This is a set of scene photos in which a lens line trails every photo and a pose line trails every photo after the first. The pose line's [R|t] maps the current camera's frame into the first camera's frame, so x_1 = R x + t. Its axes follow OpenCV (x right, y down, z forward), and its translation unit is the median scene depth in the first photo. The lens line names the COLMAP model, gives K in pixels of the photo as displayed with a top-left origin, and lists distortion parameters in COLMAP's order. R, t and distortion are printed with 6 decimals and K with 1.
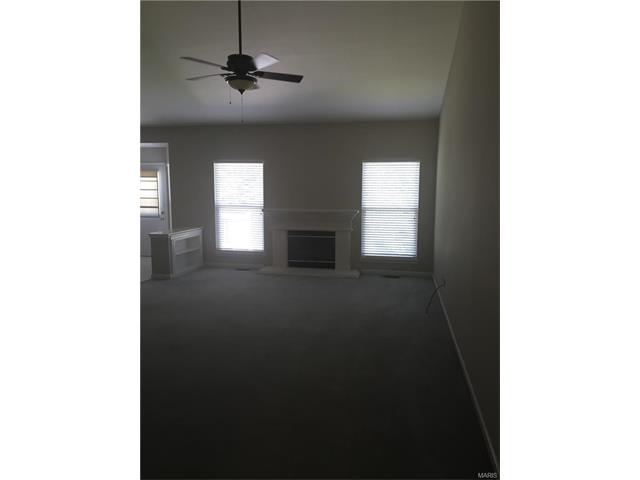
lens RADIAL K [[420.2, 0, 320.0], [0, 420.2, 240.0], [0, 0, 1]] dist [0.000445, -0.000238]
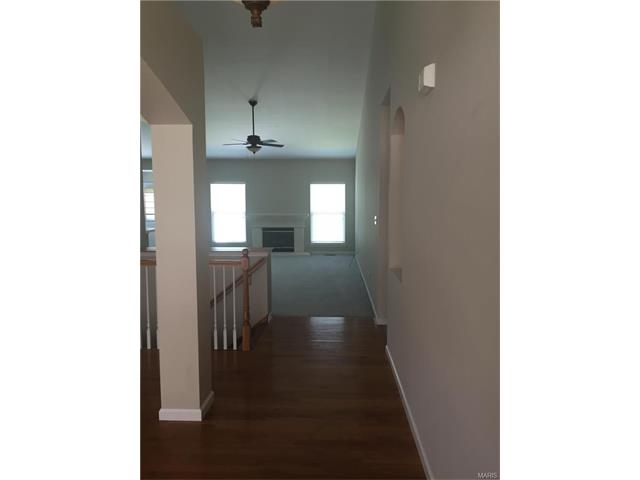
lens RADIAL K [[420.2, 0, 320.0], [0, 420.2, 240.0], [0, 0, 1]] dist [0.000445, -0.000238]
pose [[0.985911, -0.025221, 0.165359, -0.127177], [0.026173, 0.999651, -0.003584, 0.033522], [-0.165211, 0.007861, 0.986227, -0.554879]]
